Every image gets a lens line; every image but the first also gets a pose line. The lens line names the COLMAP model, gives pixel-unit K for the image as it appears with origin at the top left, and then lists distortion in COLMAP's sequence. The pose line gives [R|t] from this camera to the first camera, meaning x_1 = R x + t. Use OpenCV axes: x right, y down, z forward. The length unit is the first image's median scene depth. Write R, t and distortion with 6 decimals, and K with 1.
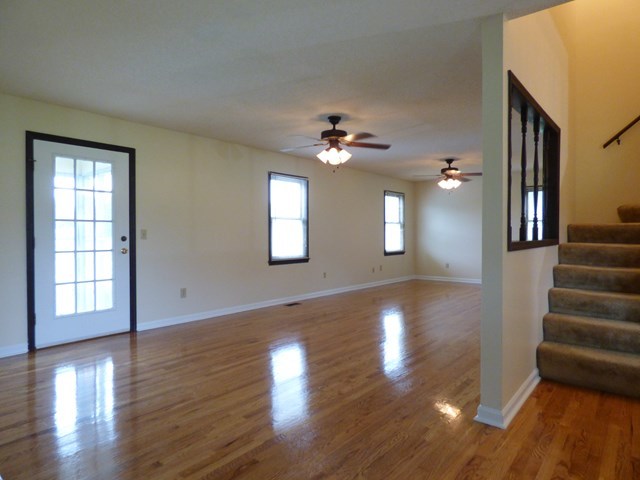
lens RADIAL K [[392.3, 0, 322.8], [0, 392.3, 238.0], [0, 0, 1]] dist [-0.015786, -0.000109]
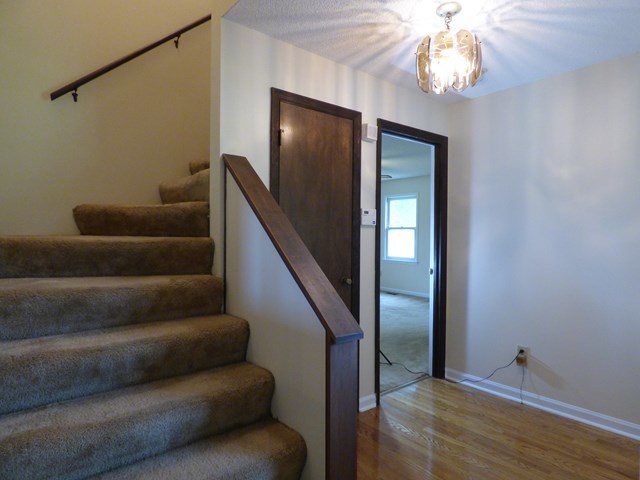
lens RADIAL K [[392.3, 0, 322.8], [0, 392.3, 238.0], [0, 0, 1]] dist [-0.015786, -0.000109]
pose [[0.189973, -0.006199, 0.981770, 0.273964], [0.008510, 0.999953, 0.004667, -0.035452], [-0.981752, 0.007469, 0.190017, 0.564891]]
